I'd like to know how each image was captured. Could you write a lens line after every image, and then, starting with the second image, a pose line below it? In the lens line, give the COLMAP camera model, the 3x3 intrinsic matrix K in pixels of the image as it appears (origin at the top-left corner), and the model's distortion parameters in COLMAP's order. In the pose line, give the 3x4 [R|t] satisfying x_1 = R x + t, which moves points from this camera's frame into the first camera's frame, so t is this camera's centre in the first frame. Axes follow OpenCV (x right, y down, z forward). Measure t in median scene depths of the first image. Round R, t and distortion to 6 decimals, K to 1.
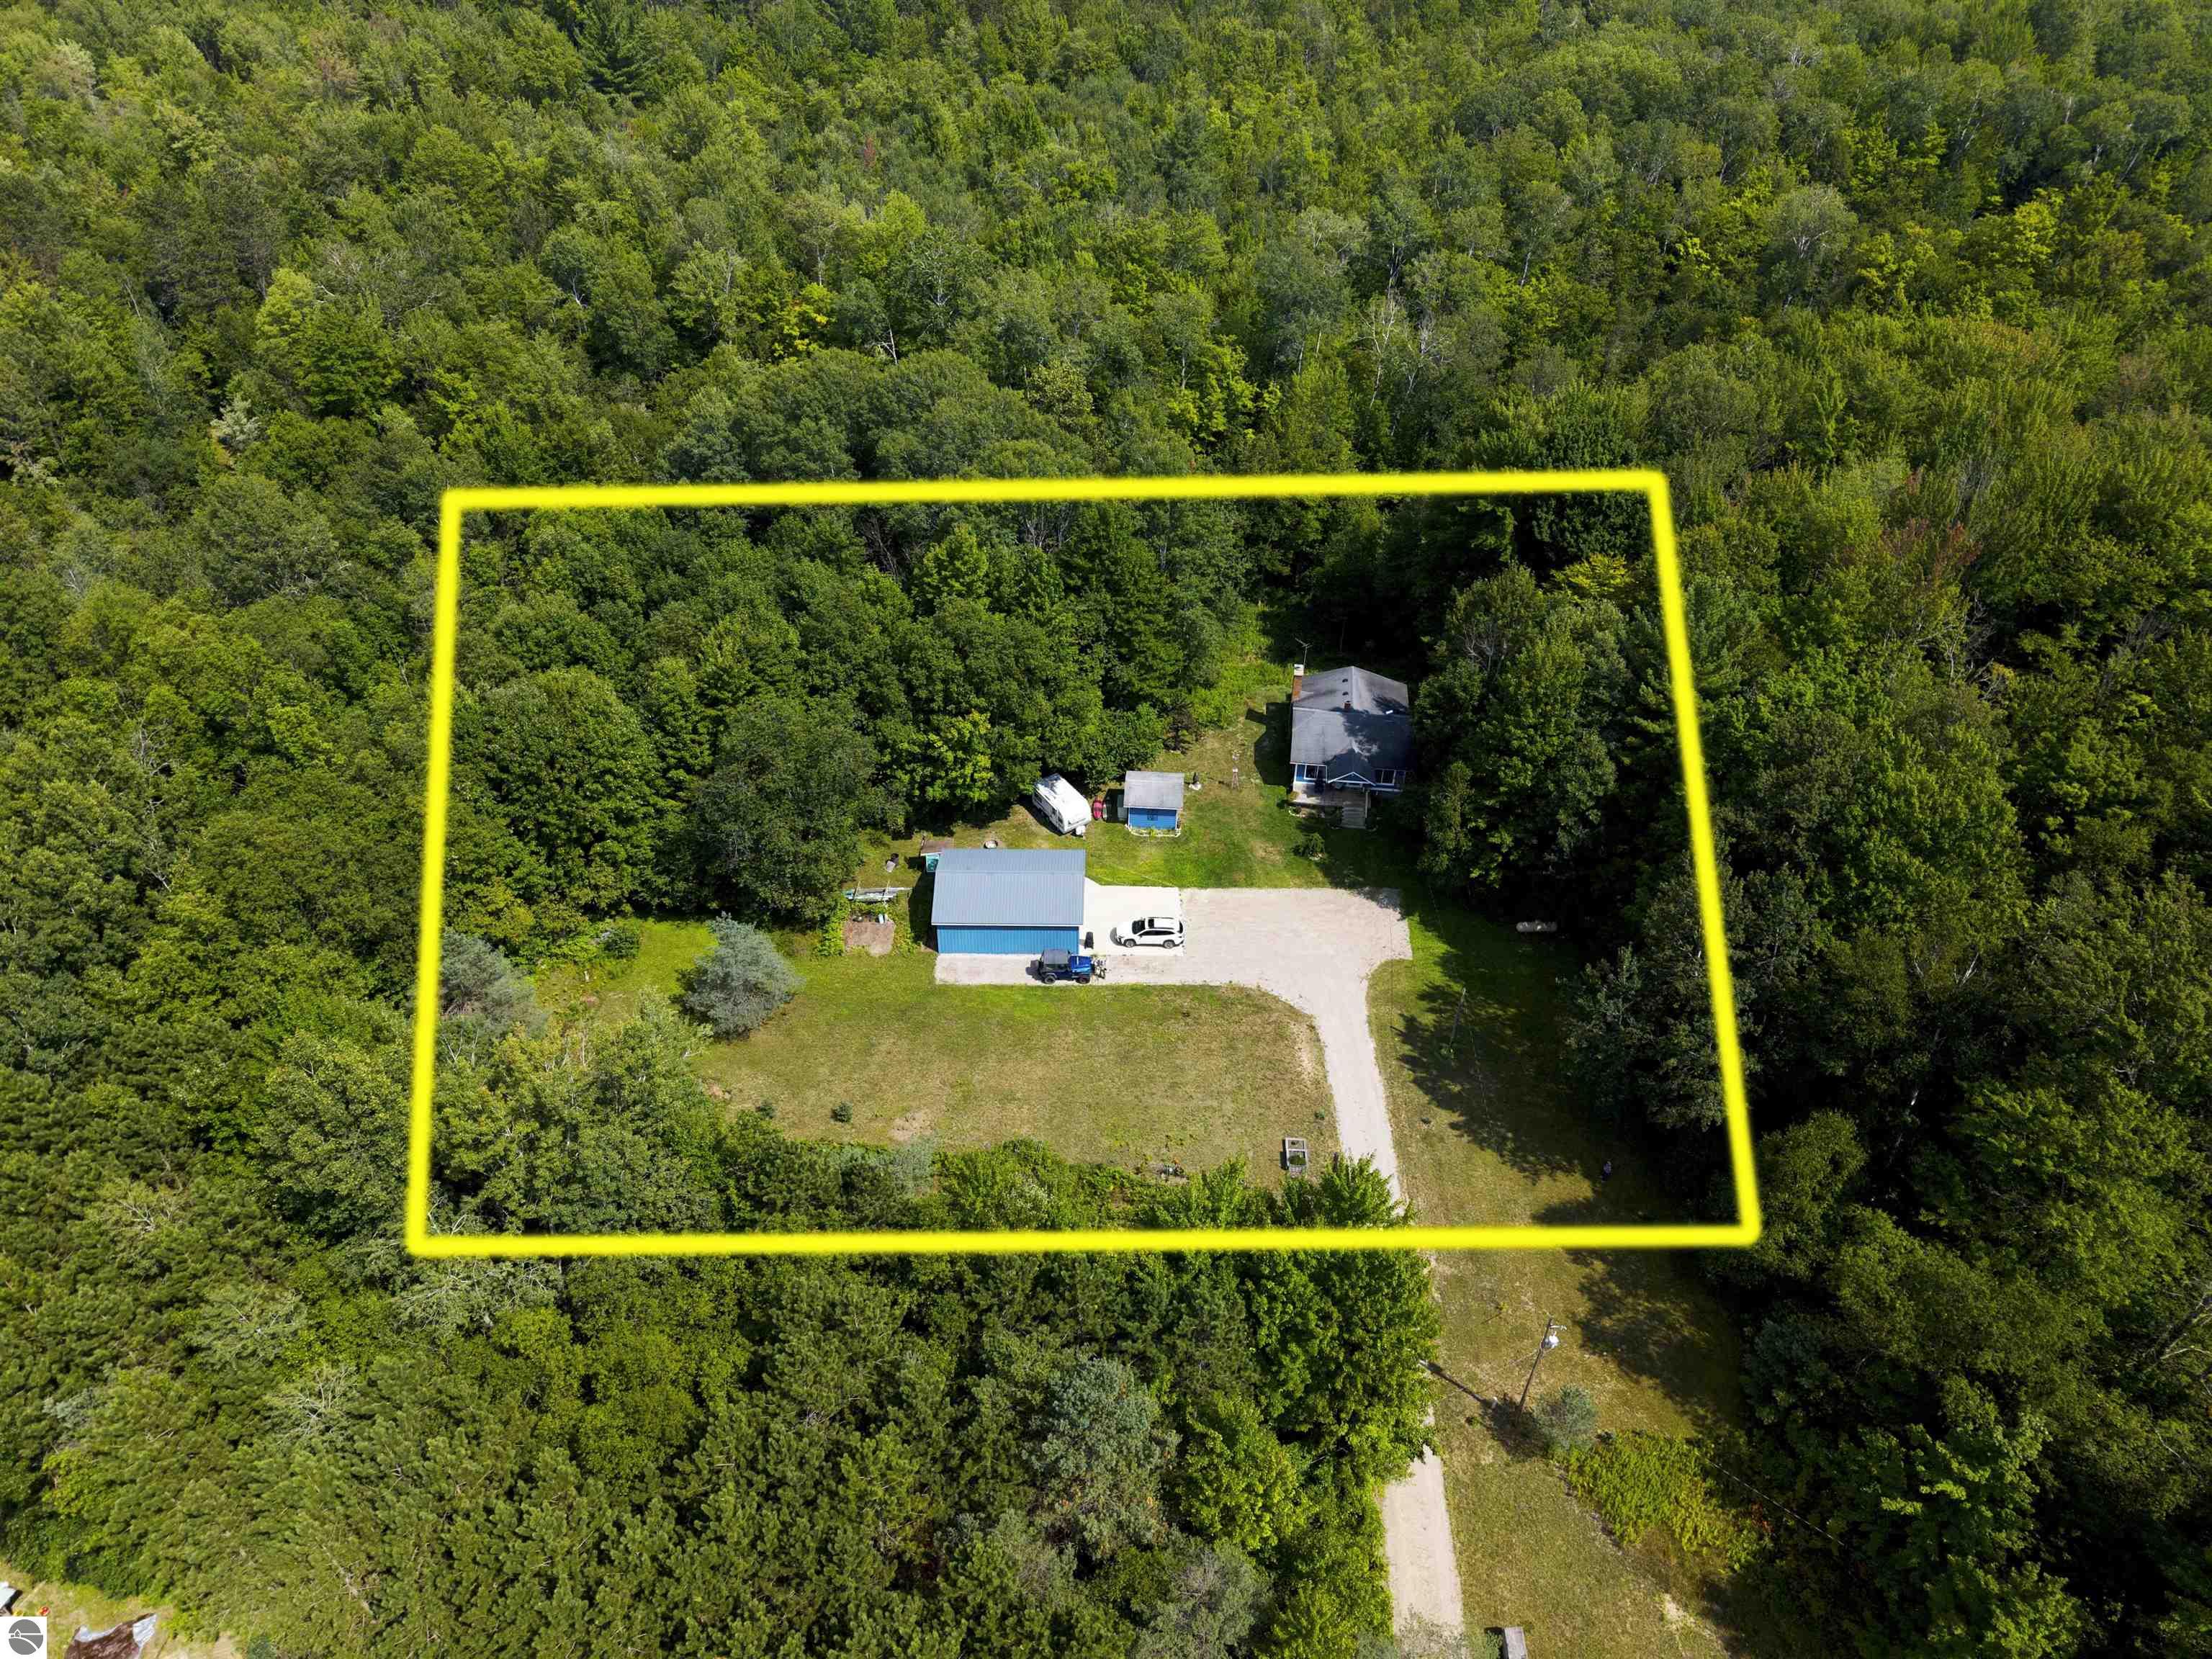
lens RADIAL K [[1484.6, 0, 1100.8], [0, 1484.6, 813.4], [0, 0, 1]] dist [0.007290, -0.001092]
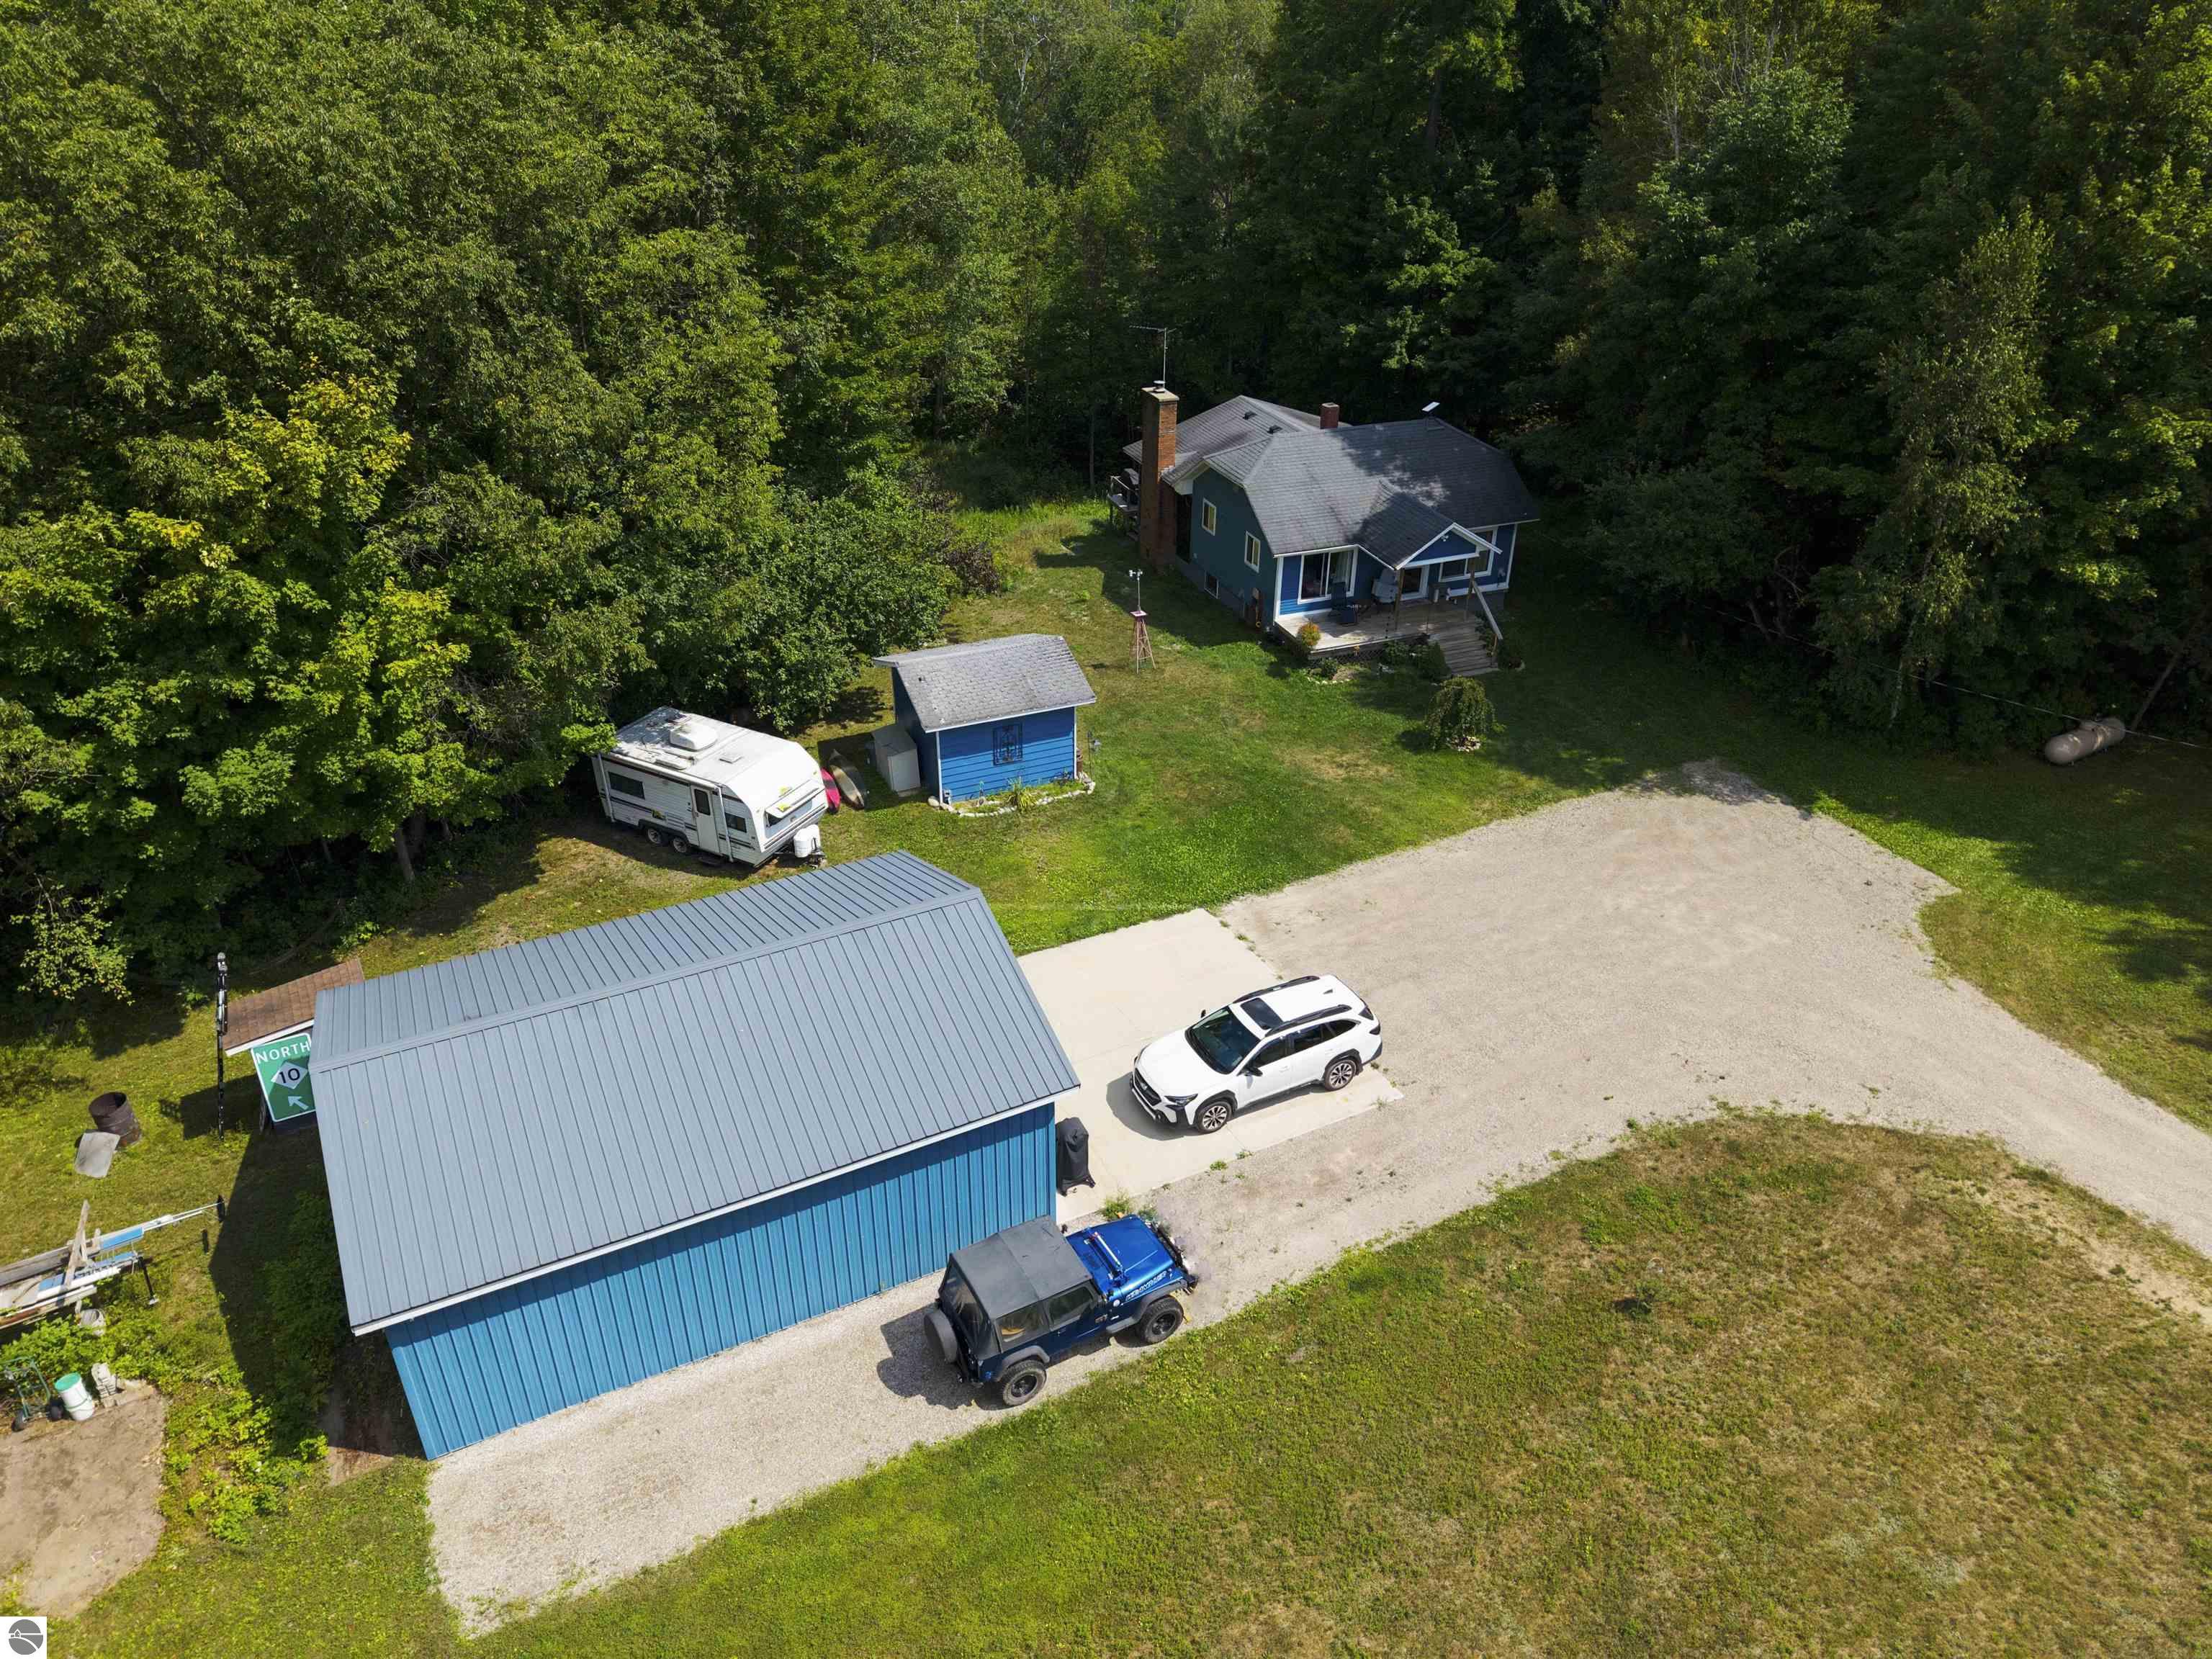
lens RADIAL K [[1486.5, 0, 1106.0], [0, 1486.5, 829.5], [0, 0, 1]] dist [0.027488, -0.033614]
pose [[0.884855, -0.237365, 0.400862, -0.087529], [0.290648, 0.953741, -0.076827, 0.054239], [-0.364083, 0.184490, 0.912911, 0.754461]]
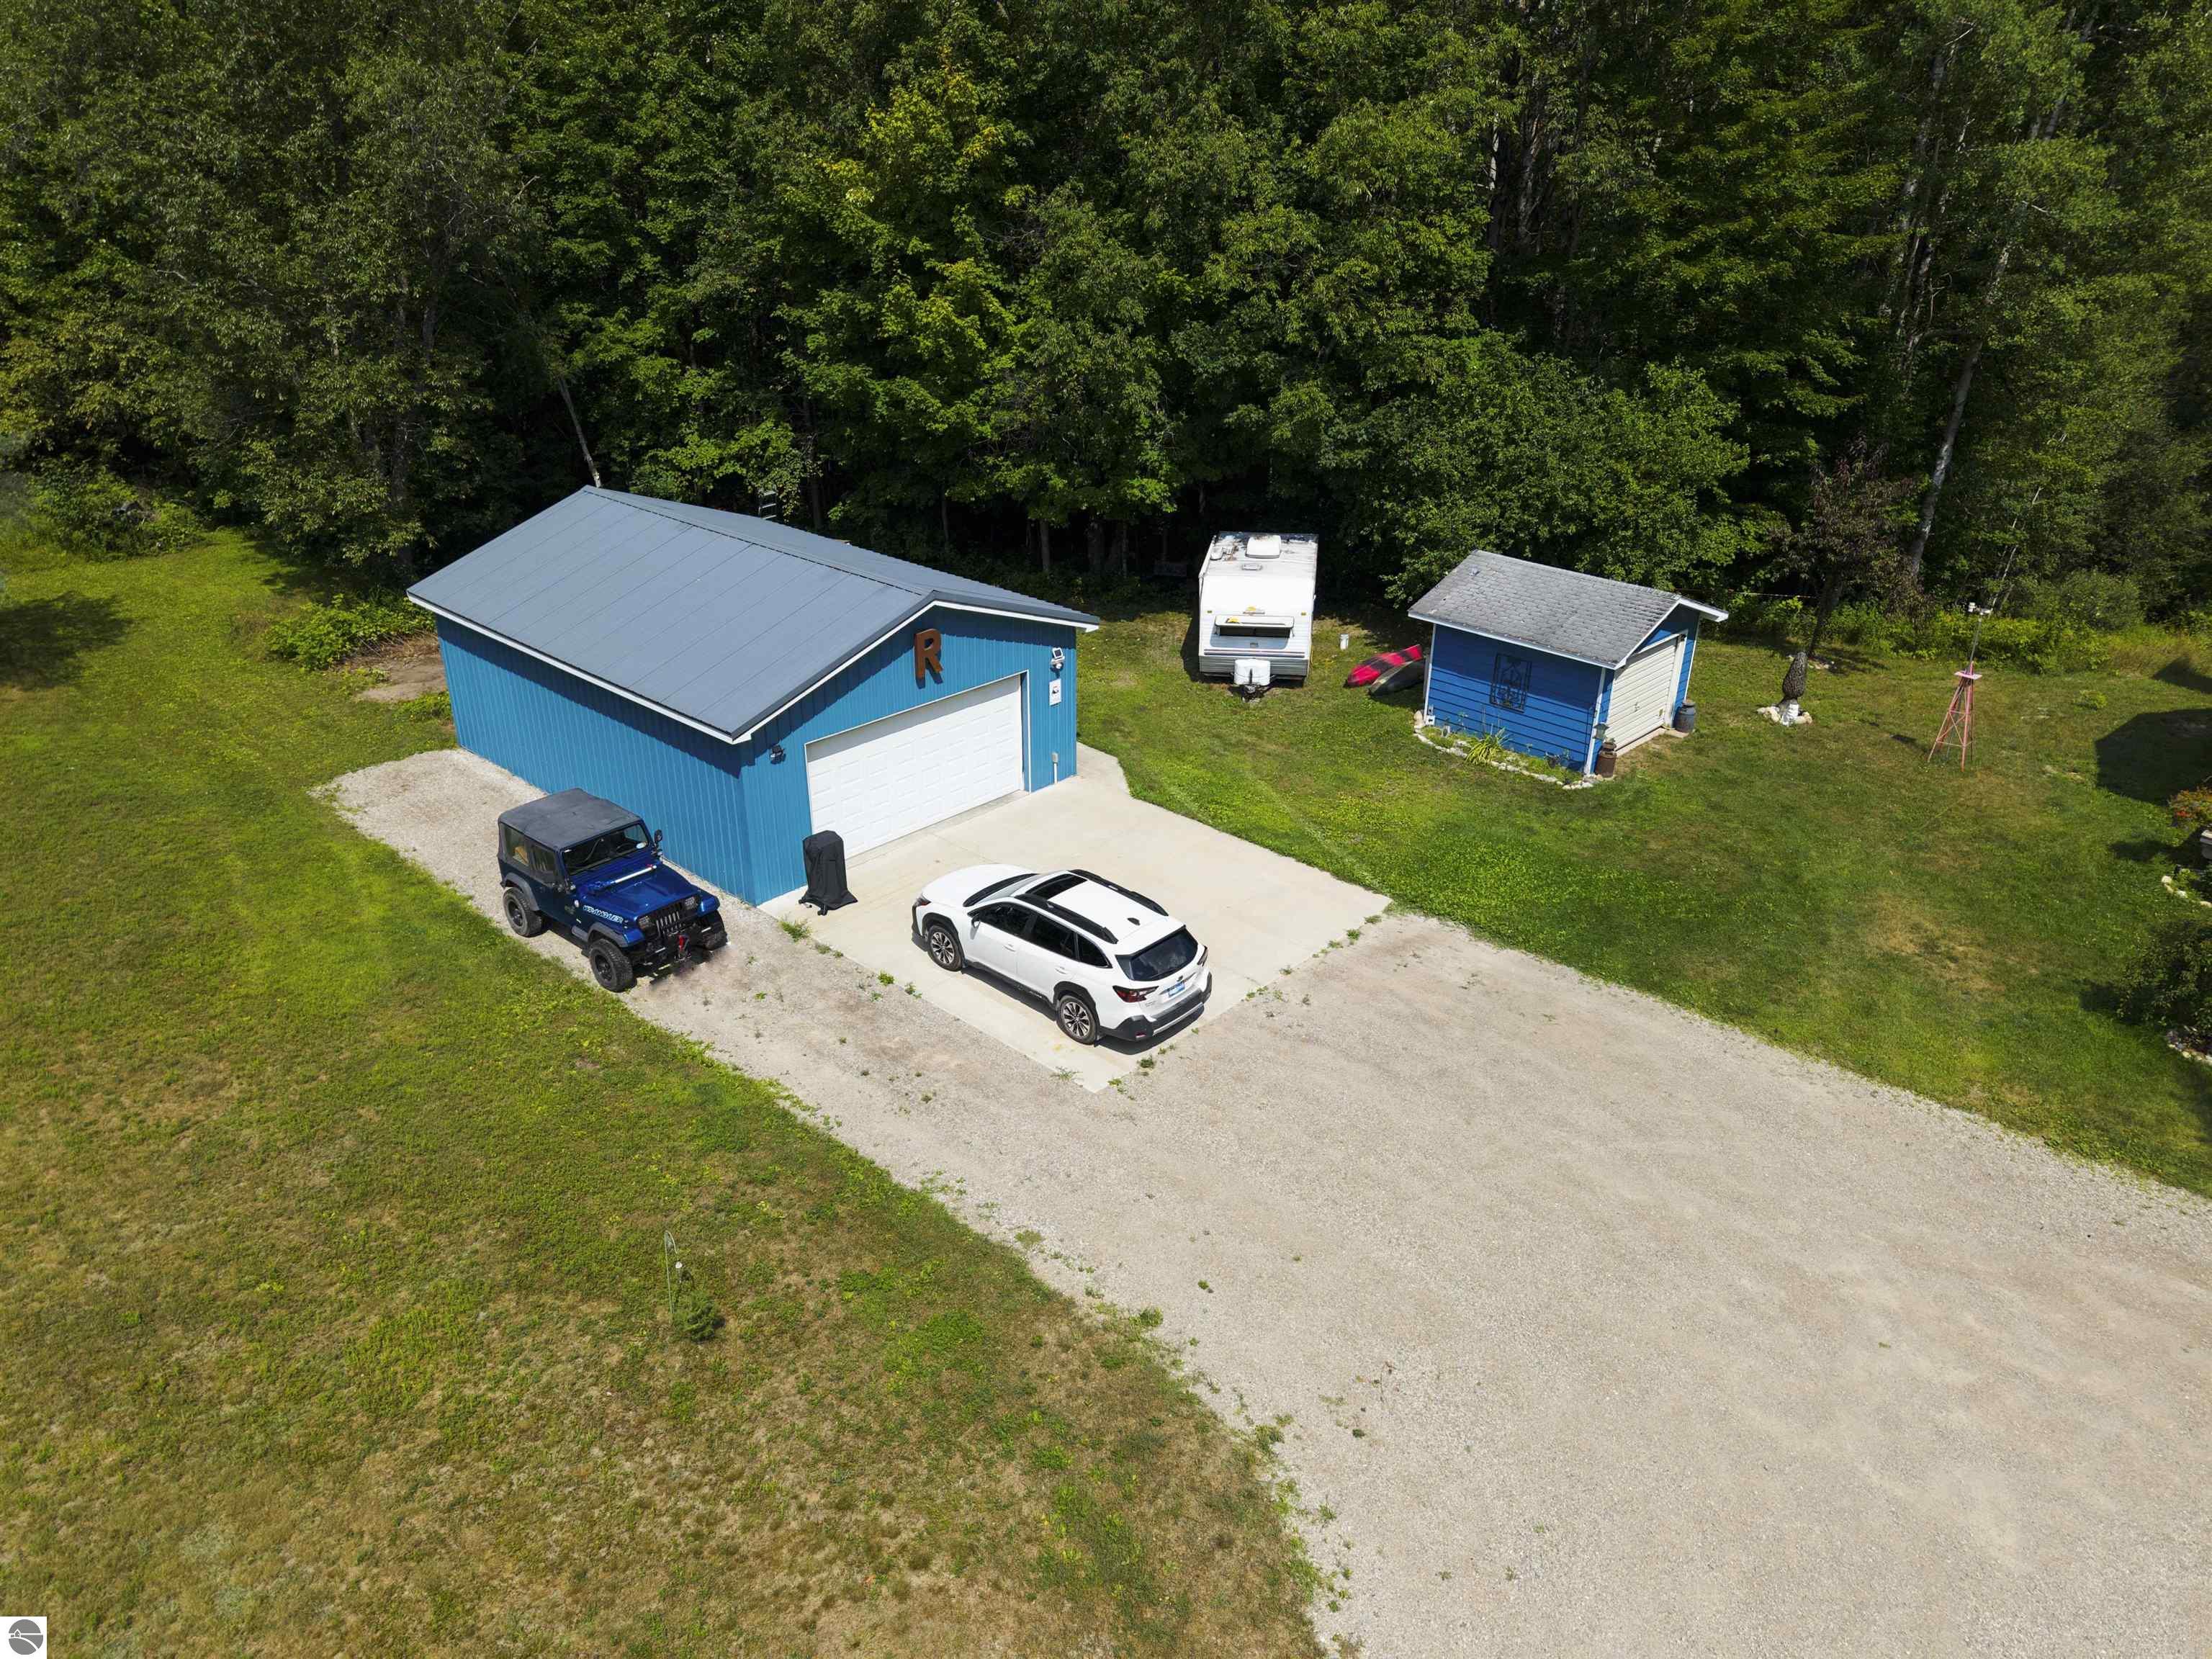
lens RADIAL K [[1458.0, 0, 1102.0], [0, 1458.0, 841.4], [0, 0, 1]] dist [0.083807, -0.118892]
pose [[0.738902, 0.290377, -0.608034, 0.156045], [-0.417310, 0.905697, -0.074597, 0.079546], [0.529033, 0.308859, 0.790399, 0.834530]]
